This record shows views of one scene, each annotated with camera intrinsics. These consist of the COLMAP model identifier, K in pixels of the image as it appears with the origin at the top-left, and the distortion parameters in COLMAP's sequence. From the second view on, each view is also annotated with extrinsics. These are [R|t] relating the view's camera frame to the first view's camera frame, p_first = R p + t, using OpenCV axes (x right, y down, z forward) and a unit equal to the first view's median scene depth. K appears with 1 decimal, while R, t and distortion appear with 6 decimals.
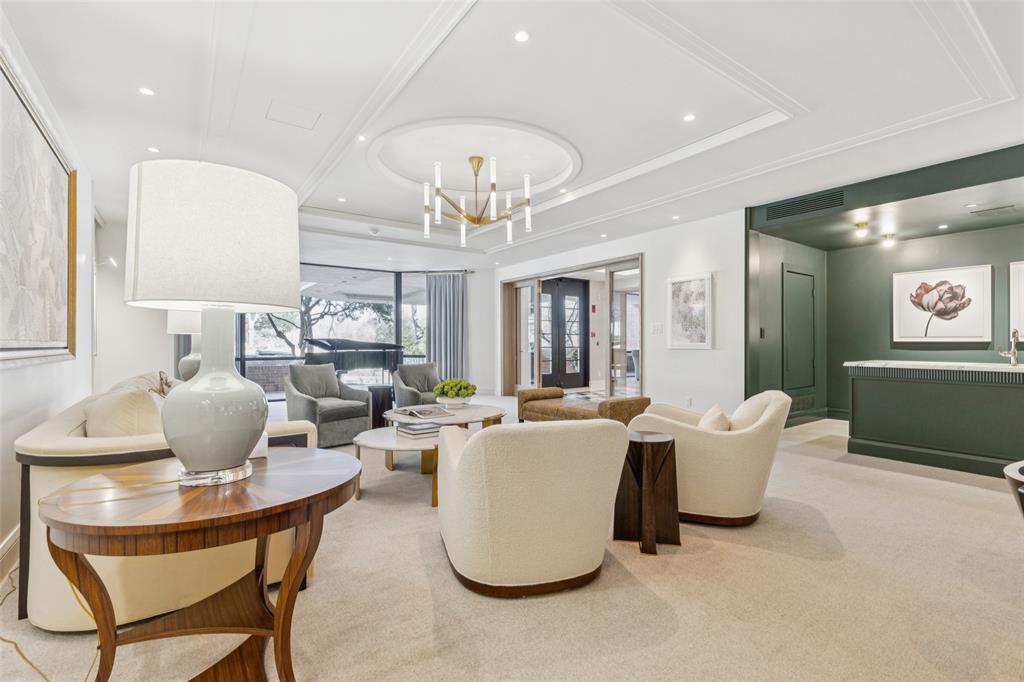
lens RADIAL K [[475.7, 0, 520.1], [0, 475.7, 345.3], [0, 0, 1]] dist [0.002174, 0.000081]
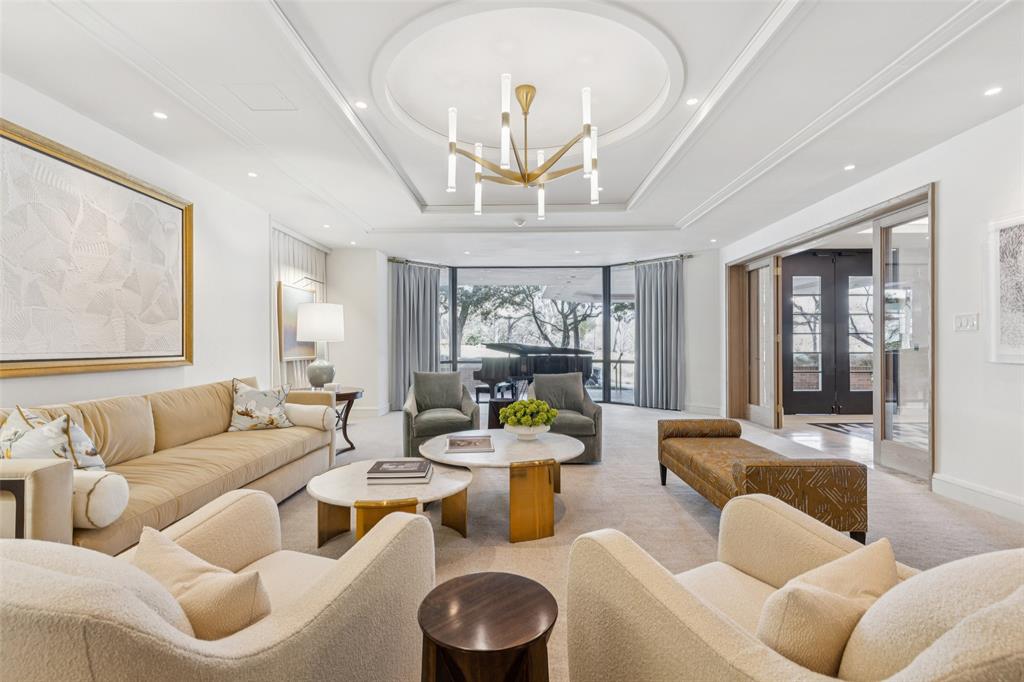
lens RADIAL K [[475.7, 0, 508.8], [0, 475.7, 346.3], [0, 0, 1]] dist [0.002174, 0.000081]
pose [[0.790923, 0.000990, -0.611915, 0.321545], [-0.000206, 0.999999, 0.001353, -0.014957], [0.611916, -0.000944, 0.790923, 0.433191]]
